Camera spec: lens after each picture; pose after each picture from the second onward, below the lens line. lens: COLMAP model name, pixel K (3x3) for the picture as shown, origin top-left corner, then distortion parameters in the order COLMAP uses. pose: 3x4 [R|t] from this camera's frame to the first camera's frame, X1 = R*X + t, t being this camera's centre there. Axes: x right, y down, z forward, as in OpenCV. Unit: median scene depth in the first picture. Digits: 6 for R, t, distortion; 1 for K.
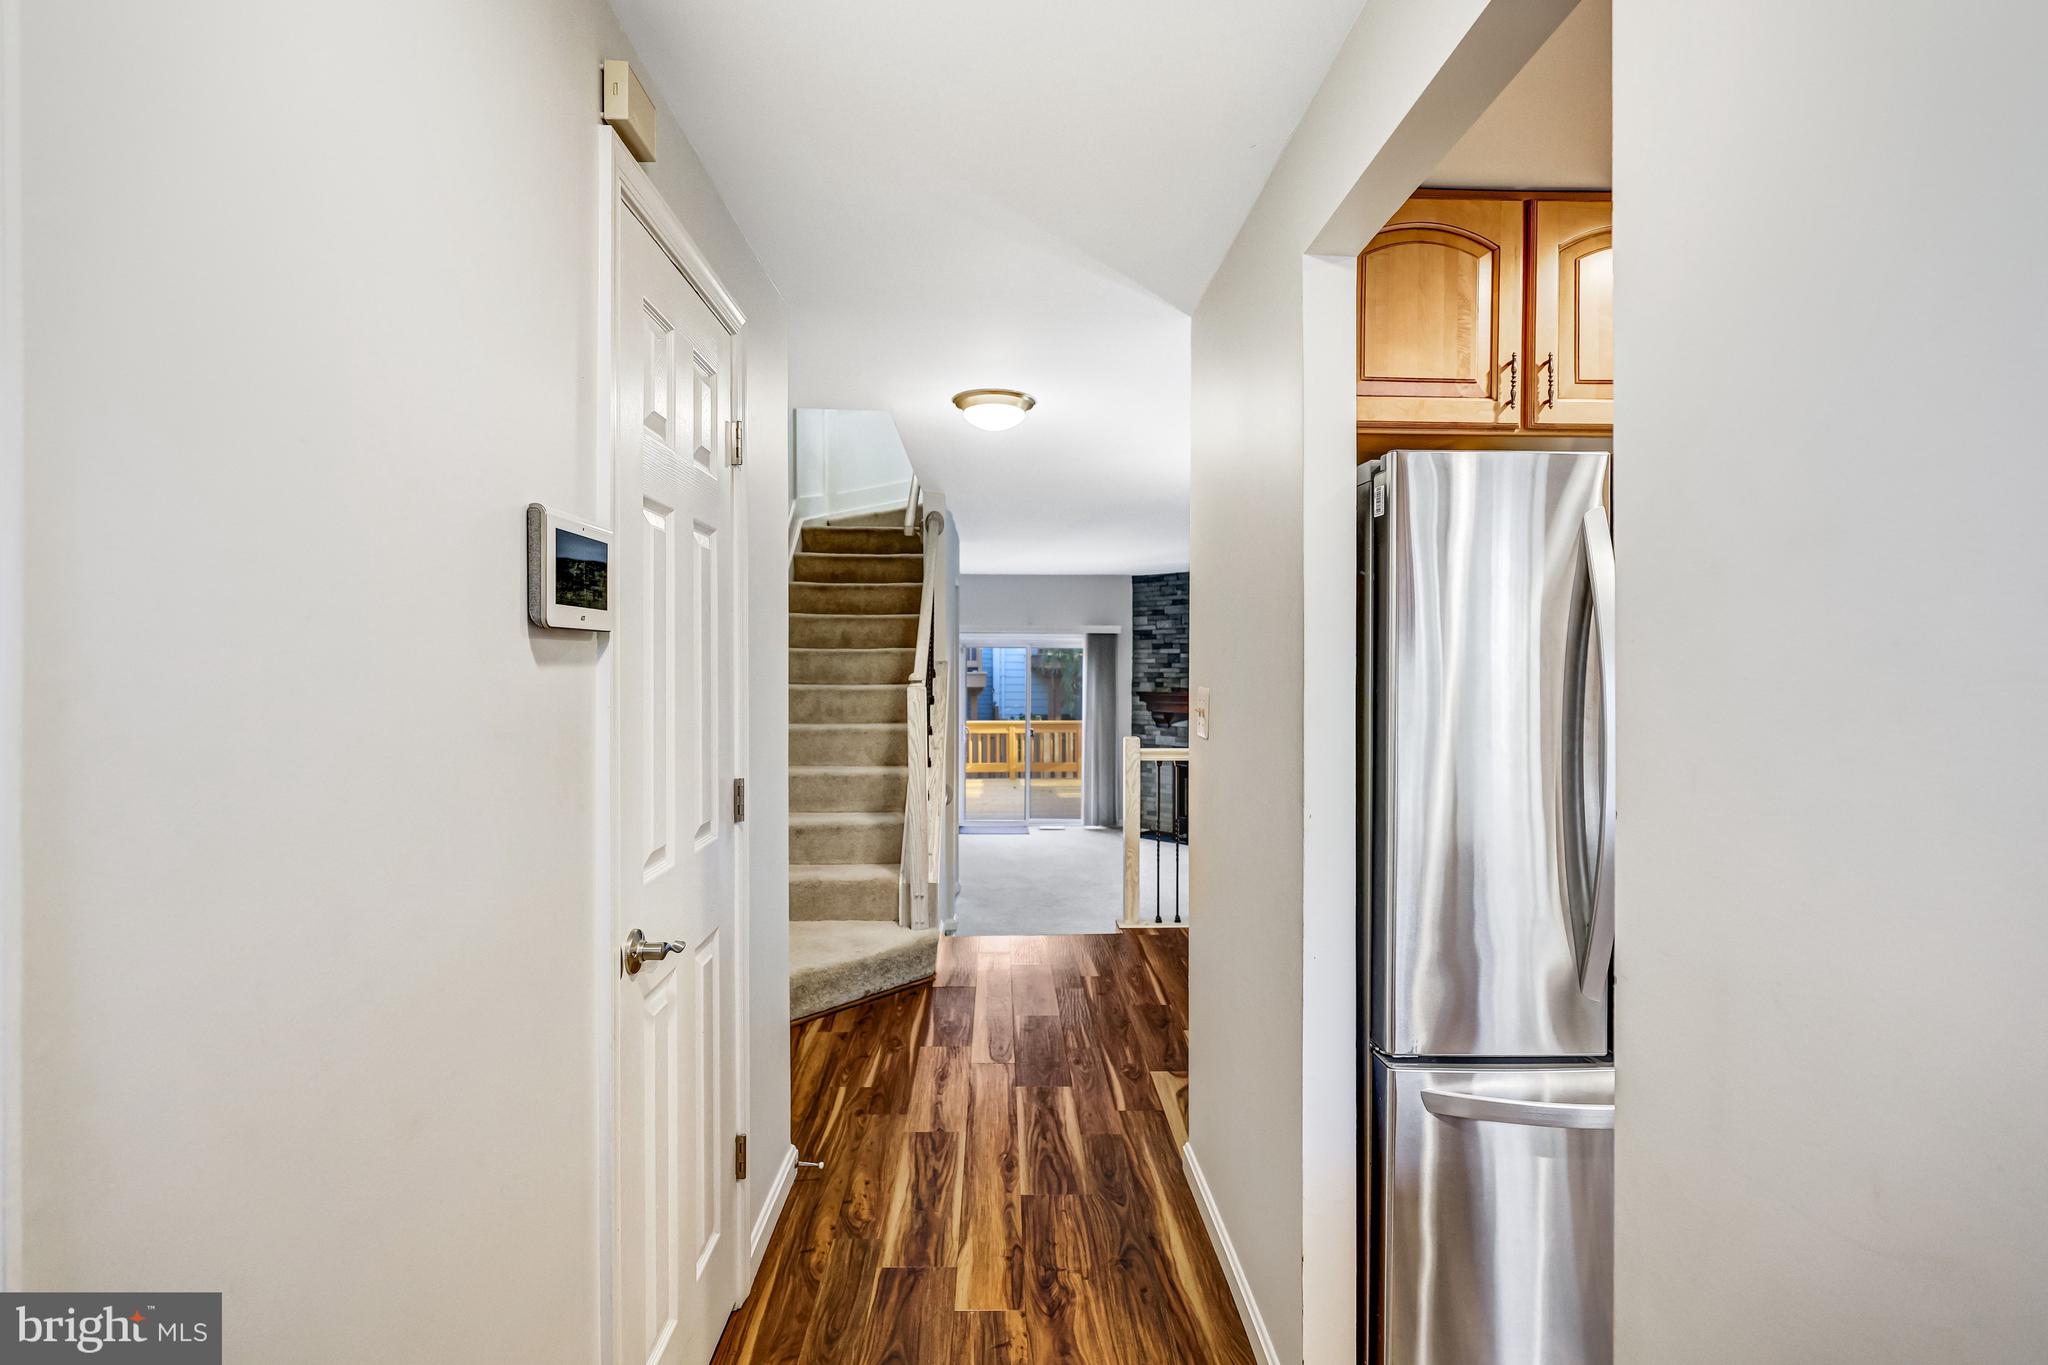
lens RADIAL K [[968.5, 0, 1033.4], [0, 968.5, 658.3], [0, 0, 1]] dist [-0.000224, -0.000026]
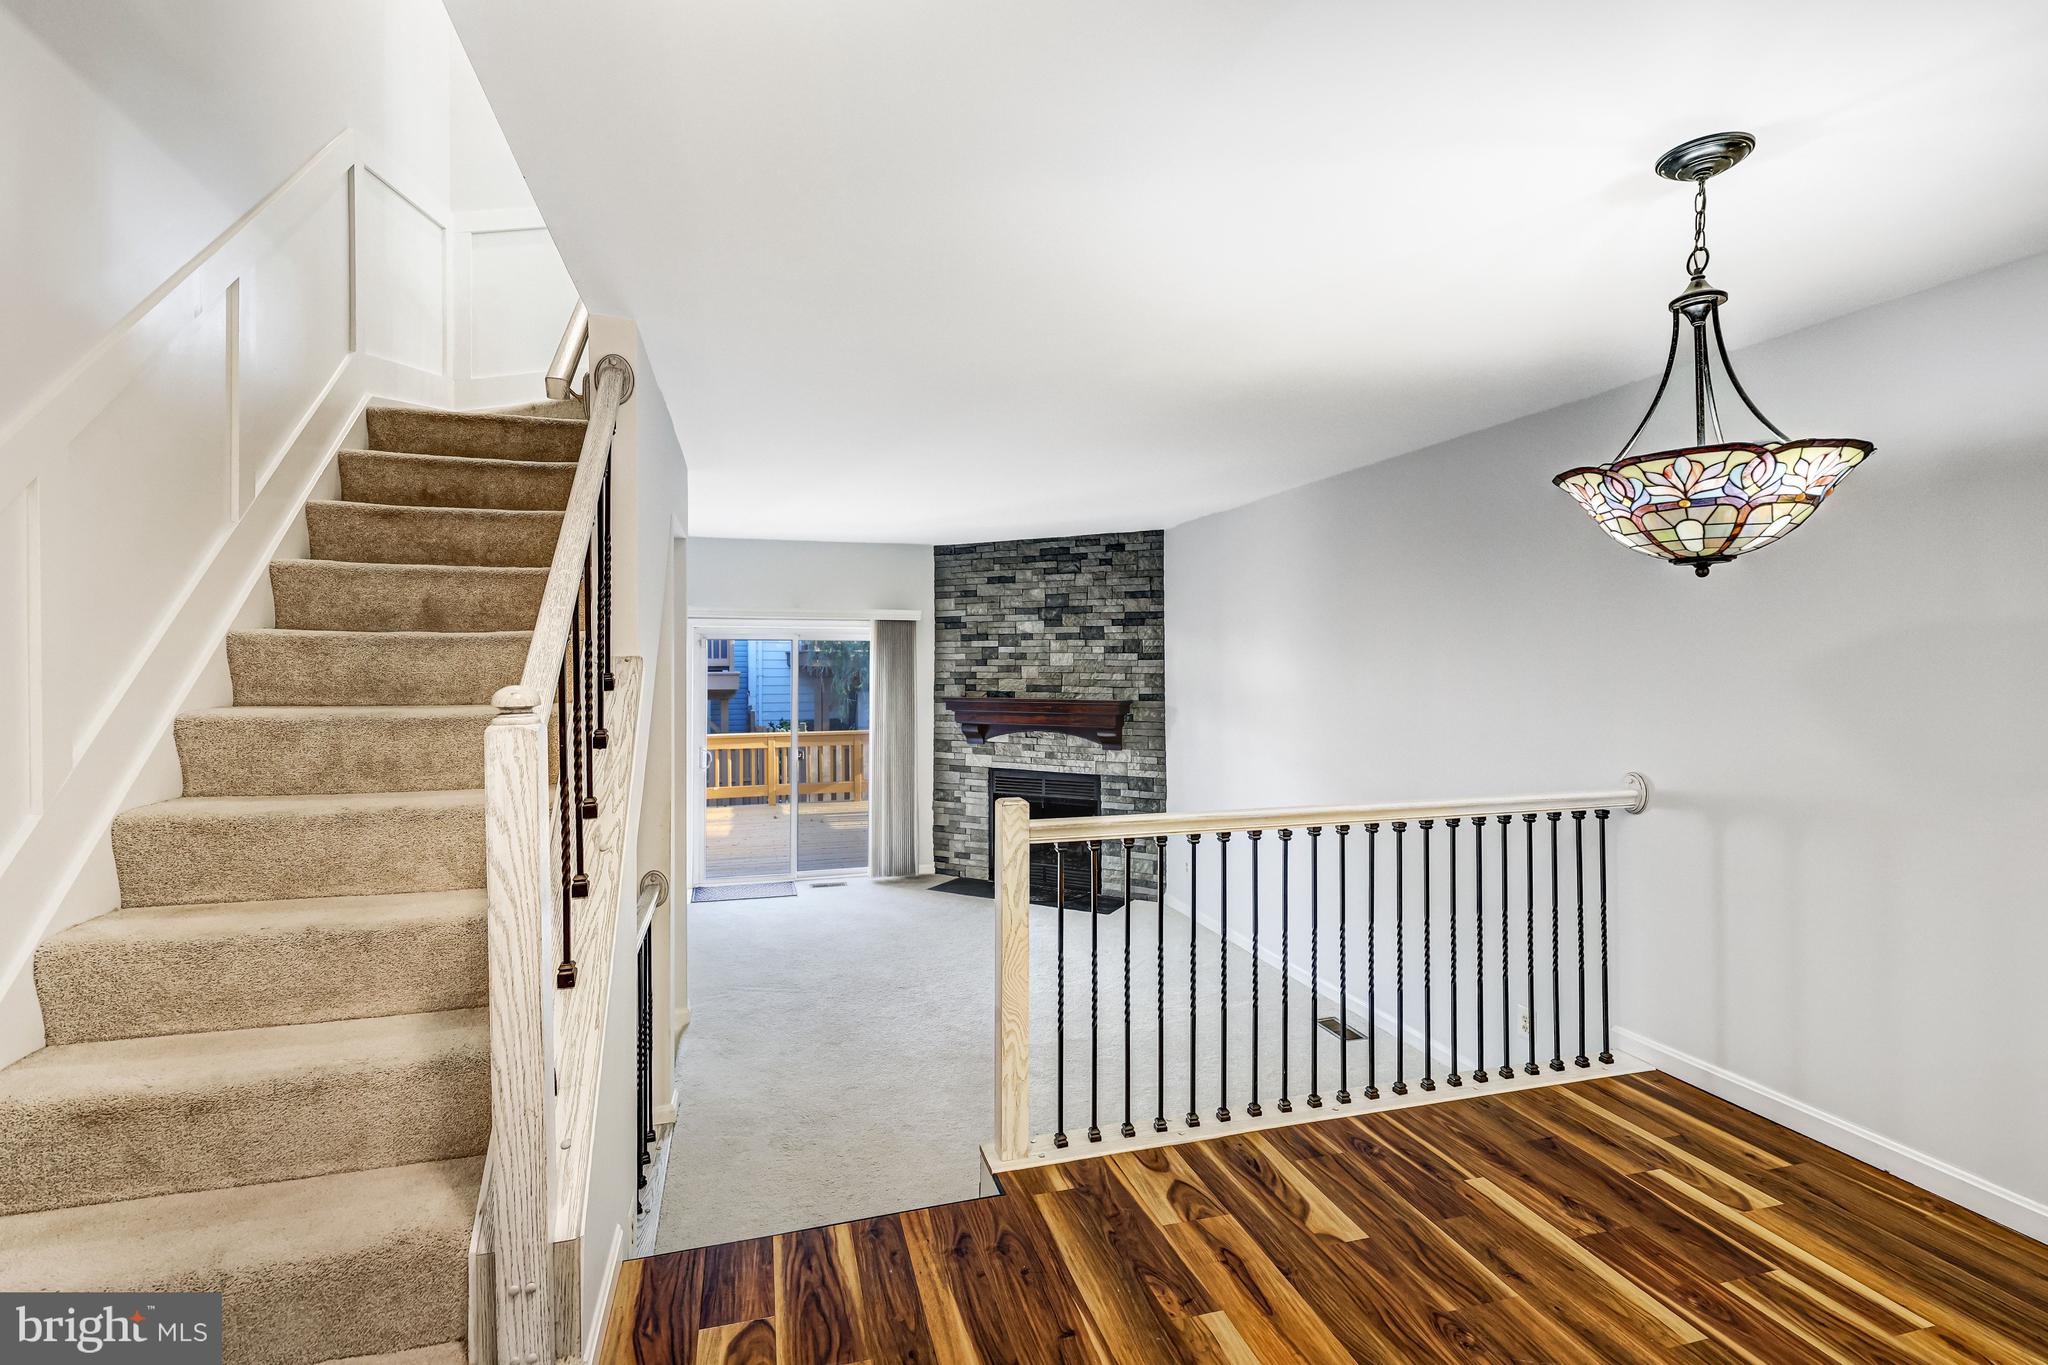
lens RADIAL K [[957.3, 0, 1020.5], [0, 957.3, 646.9], [0, 0, 1]] dist [-0.001124, 0.000125]
pose [[0.972777, -0.001225, 0.231740, -0.007286], [0.003369, 0.999955, -0.008857, 0.001728], [-0.231719, 0.009396, 0.972737, 0.254457]]
